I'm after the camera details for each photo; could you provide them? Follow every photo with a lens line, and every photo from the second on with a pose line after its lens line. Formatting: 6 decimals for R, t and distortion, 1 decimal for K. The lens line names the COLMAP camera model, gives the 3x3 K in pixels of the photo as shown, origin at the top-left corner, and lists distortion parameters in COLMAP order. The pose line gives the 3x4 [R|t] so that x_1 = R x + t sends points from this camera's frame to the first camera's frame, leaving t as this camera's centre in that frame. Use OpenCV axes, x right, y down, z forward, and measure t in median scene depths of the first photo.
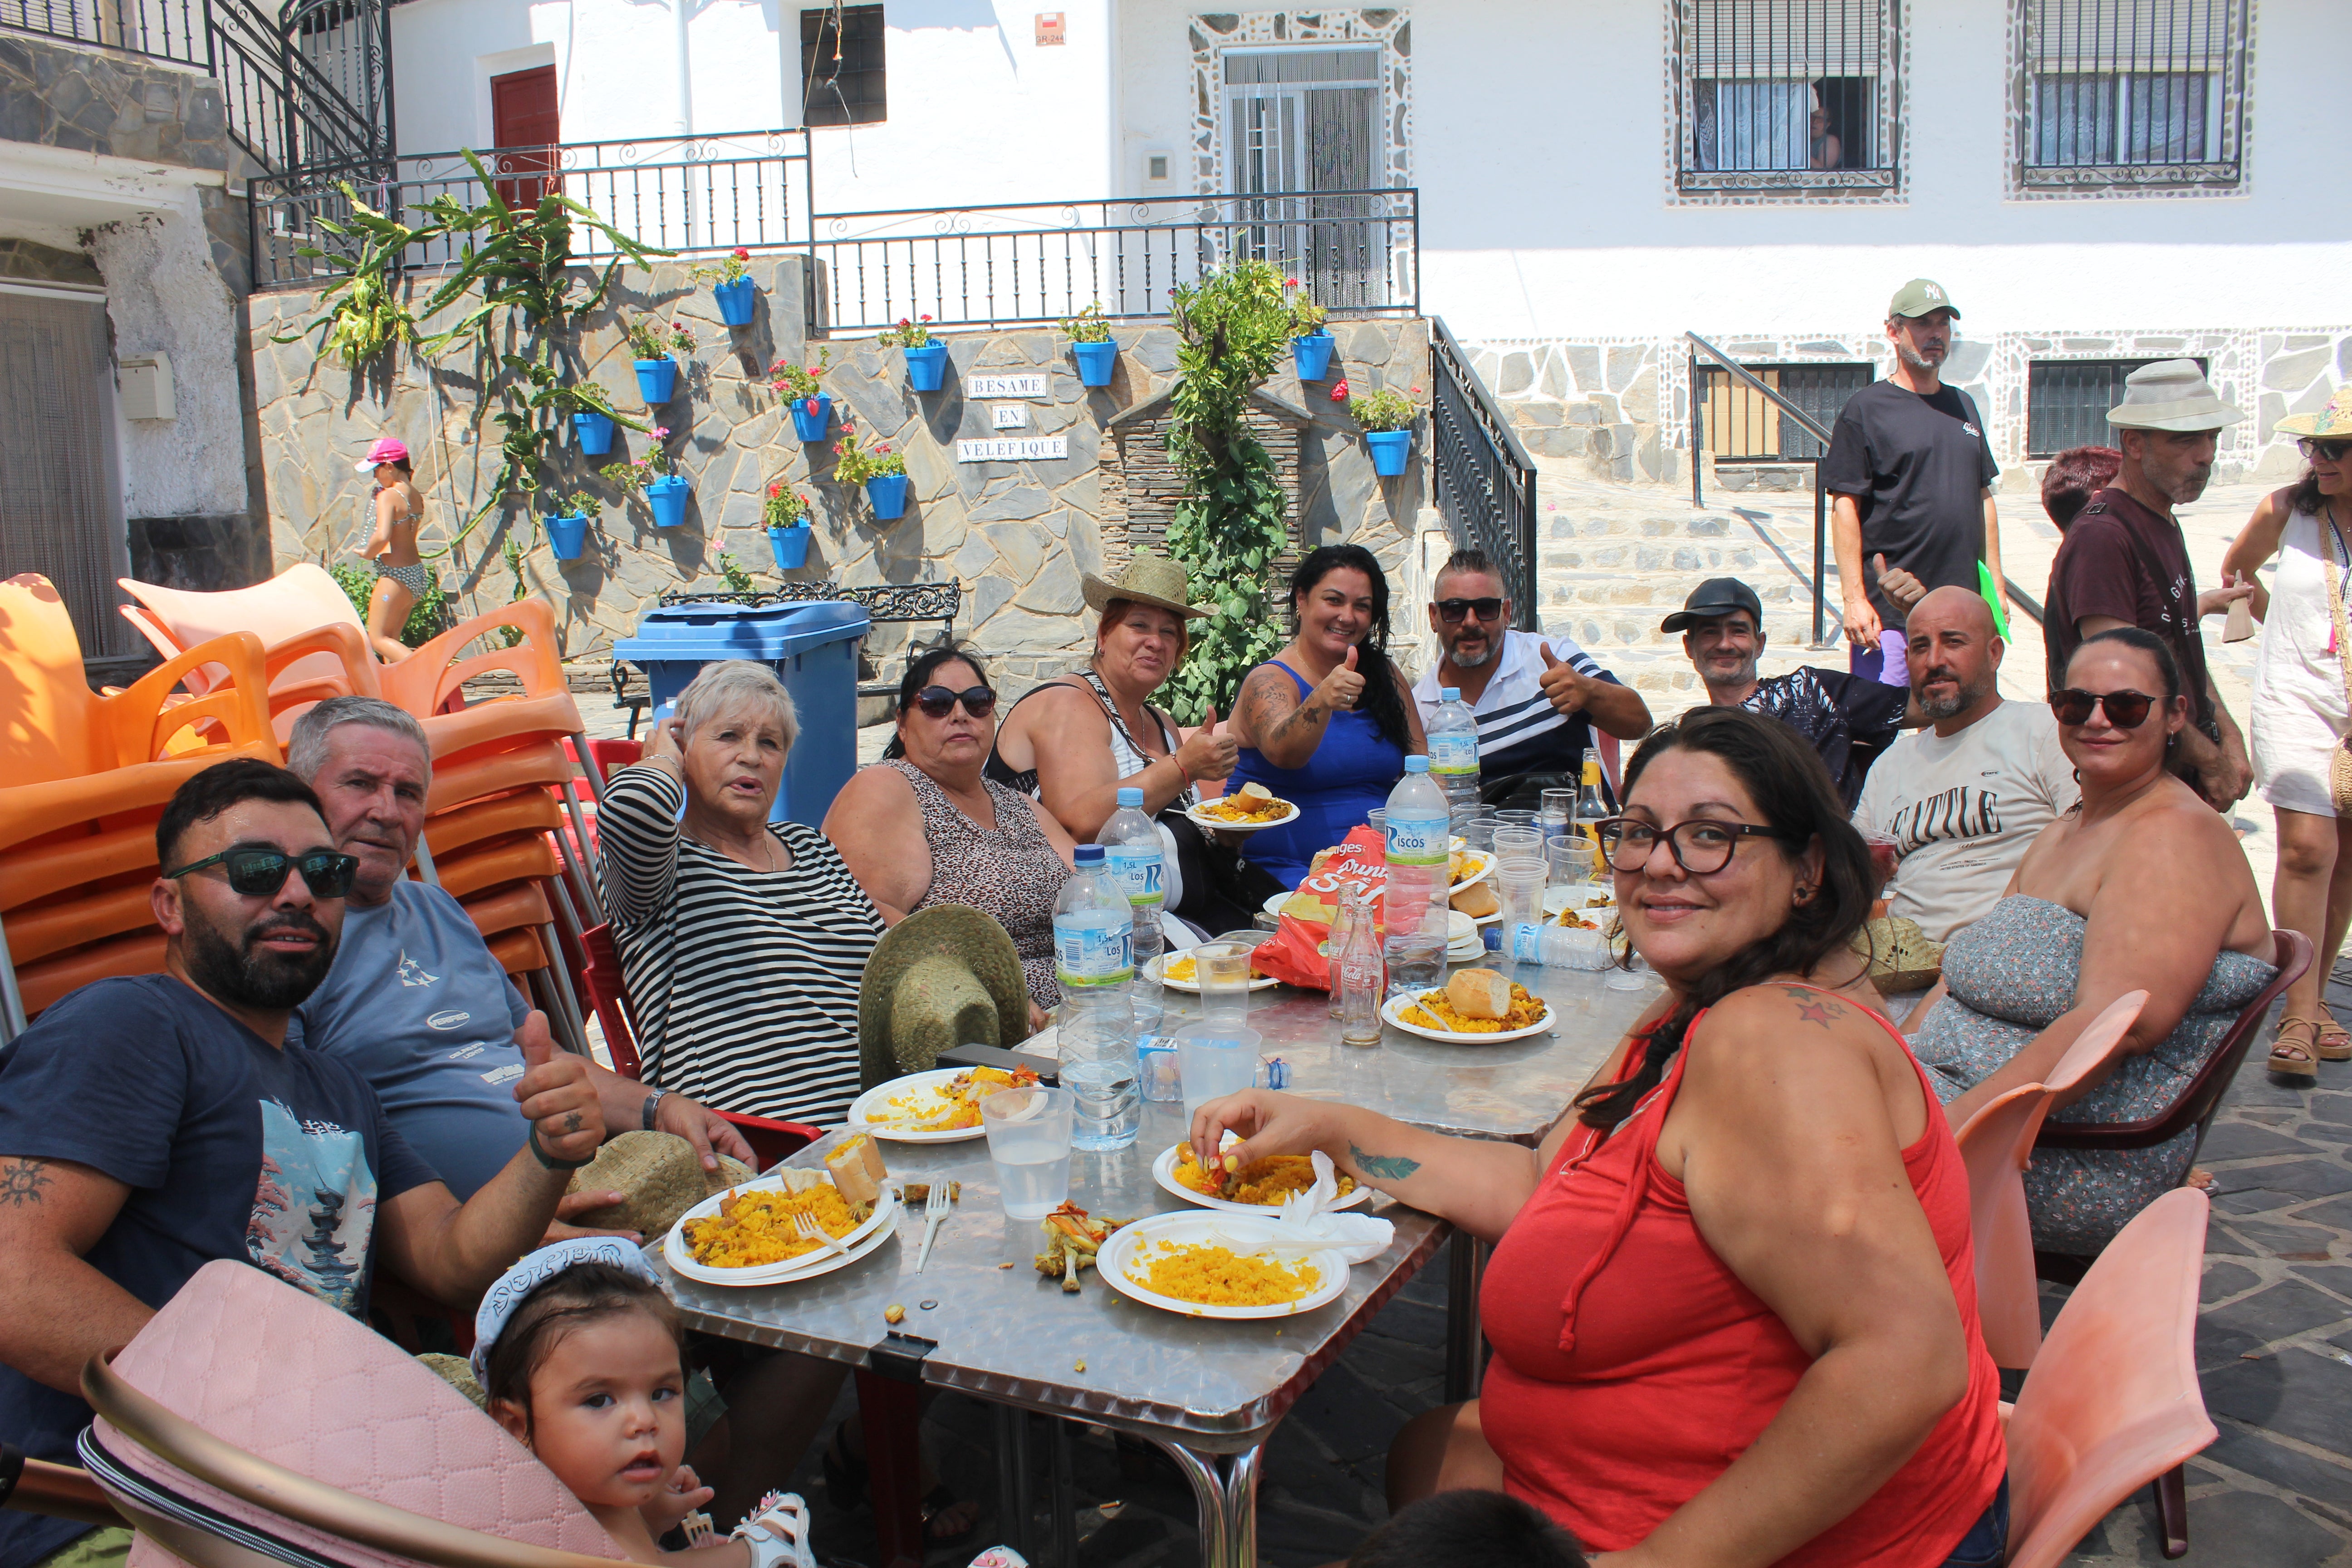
lens RADIAL K [[1922.6, 0, 1158.0], [0, 1922.6, 787.6], [0, 0, 1]] dist [-0.168798, 0.149905]
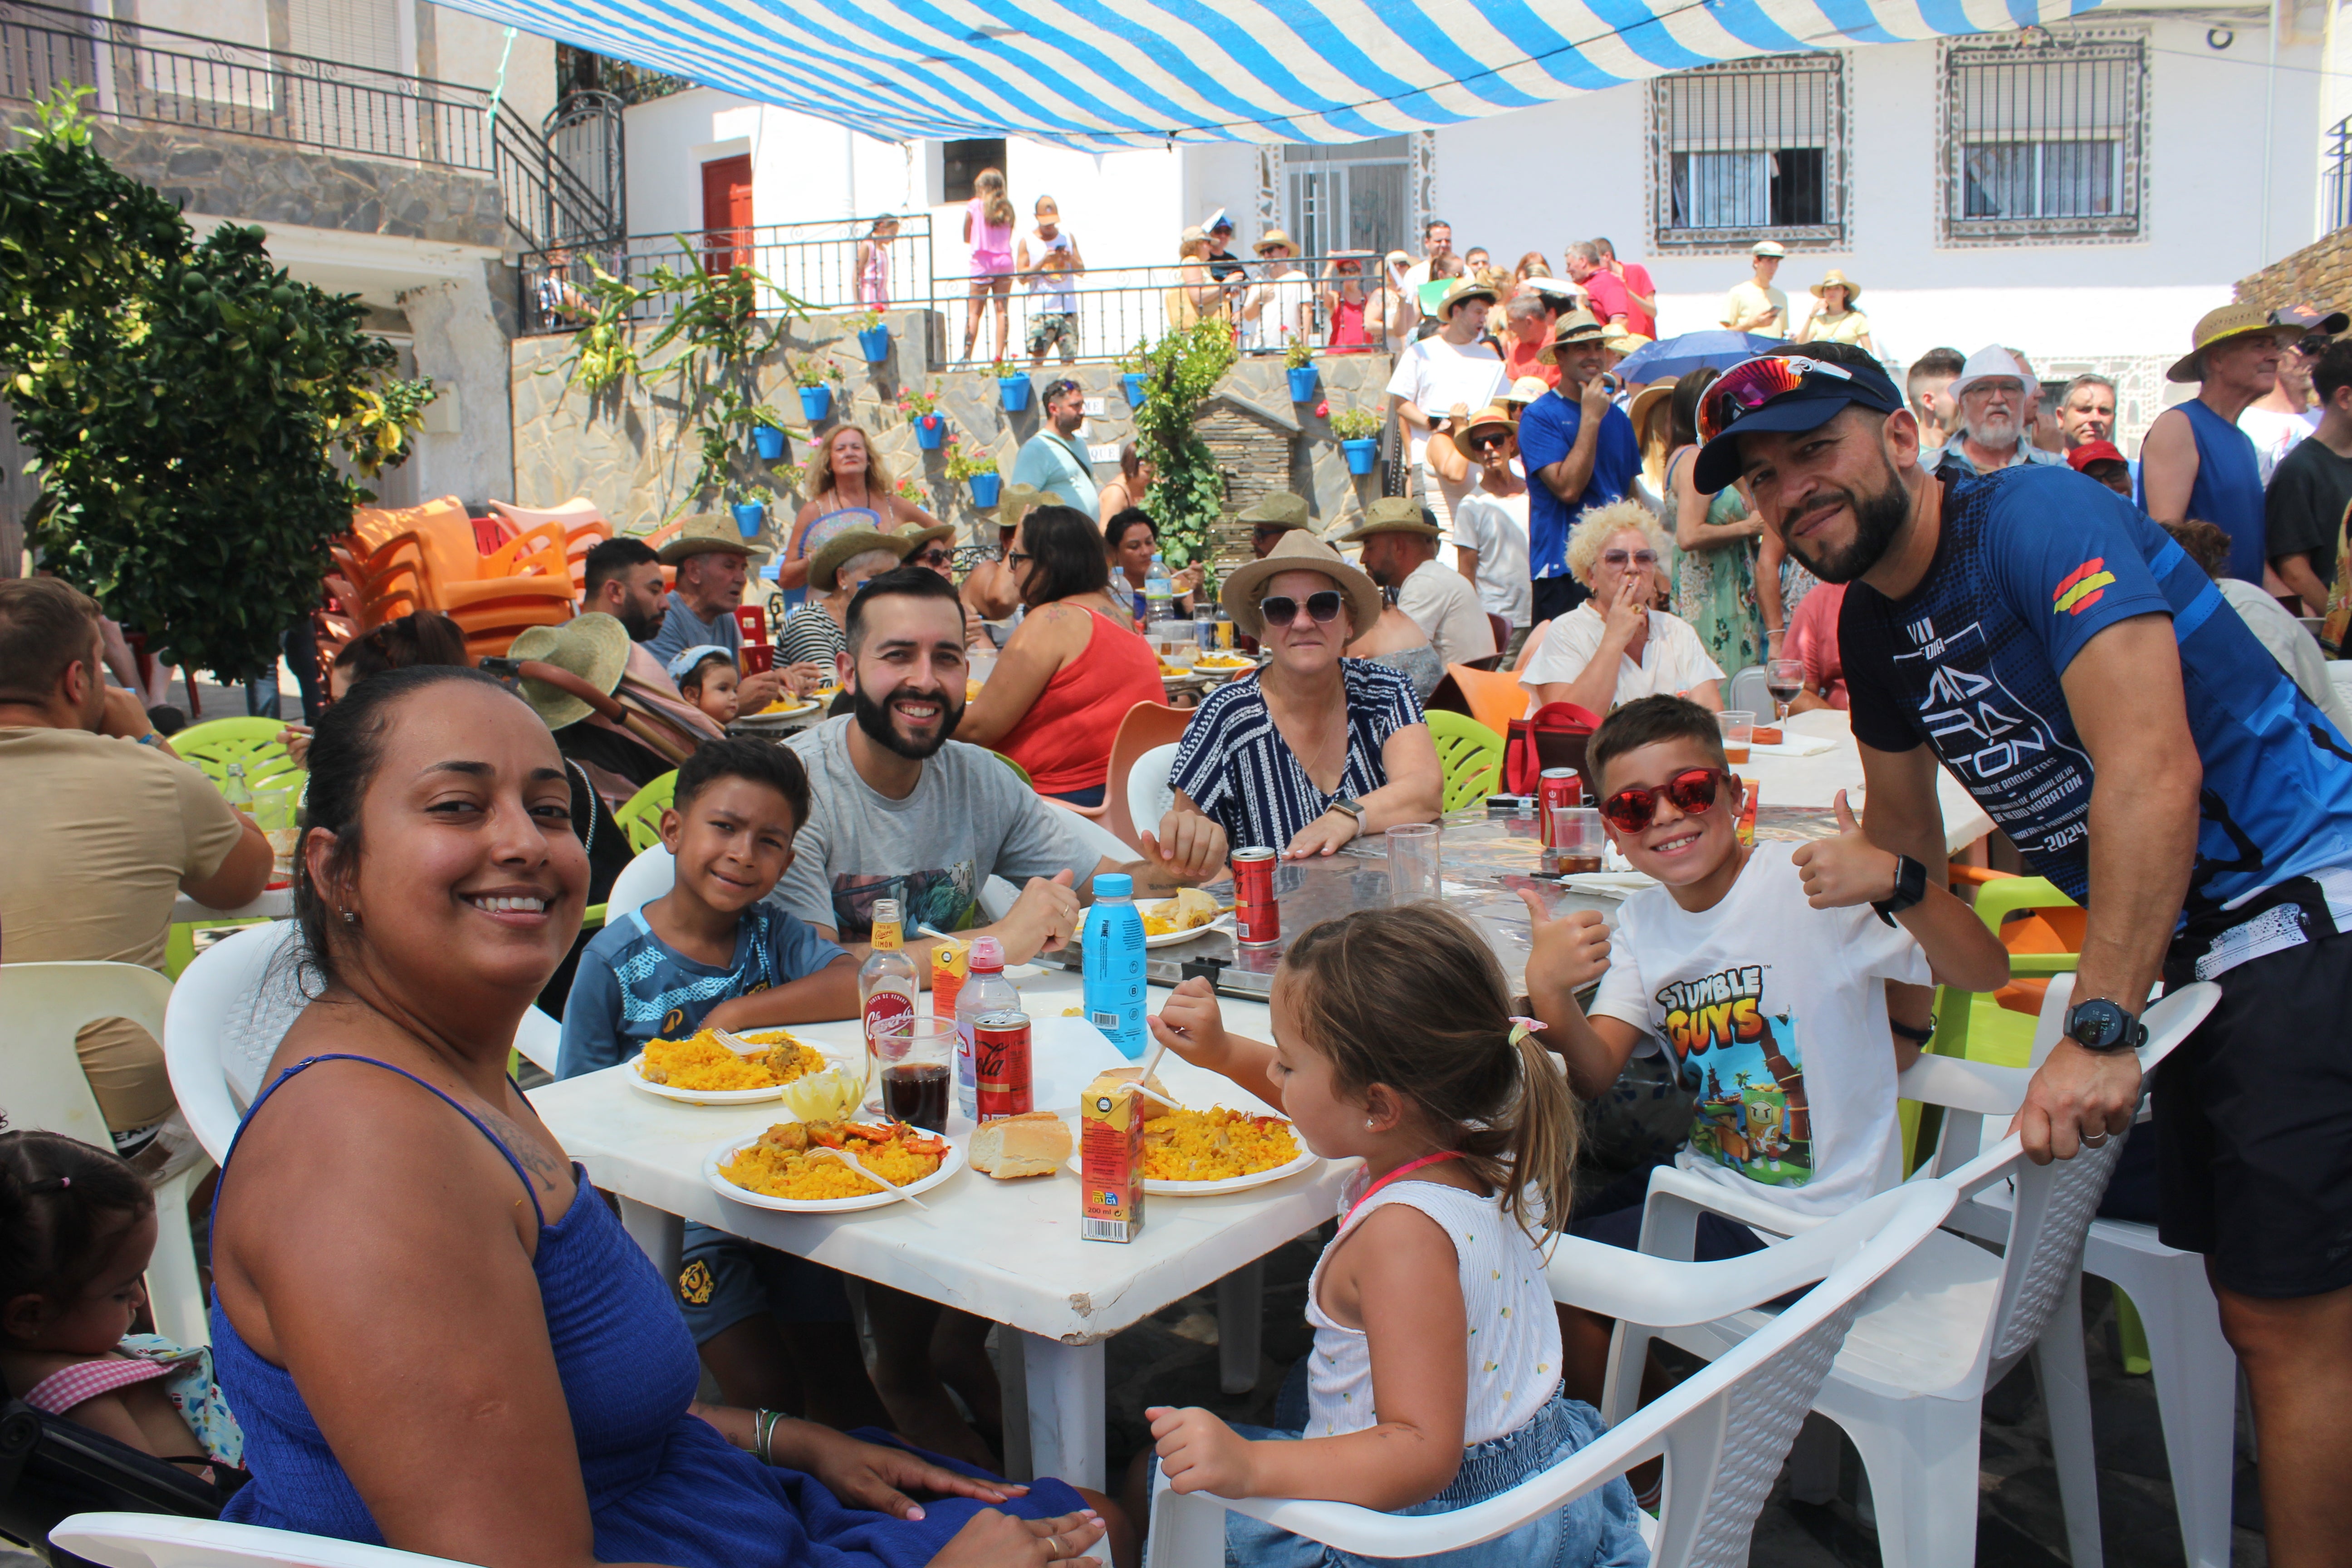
lens RADIAL K [[1922.6, 0, 1158.0], [0, 1922.6, 787.6], [0, 0, 1]] dist [-0.168798, 0.149905]
pose [[0.994419, 0.016537, -0.104201, 0.107542], [-0.017949, 0.999759, -0.012623, 0.061854], [0.103967, 0.014423, 0.994476, -0.275587]]
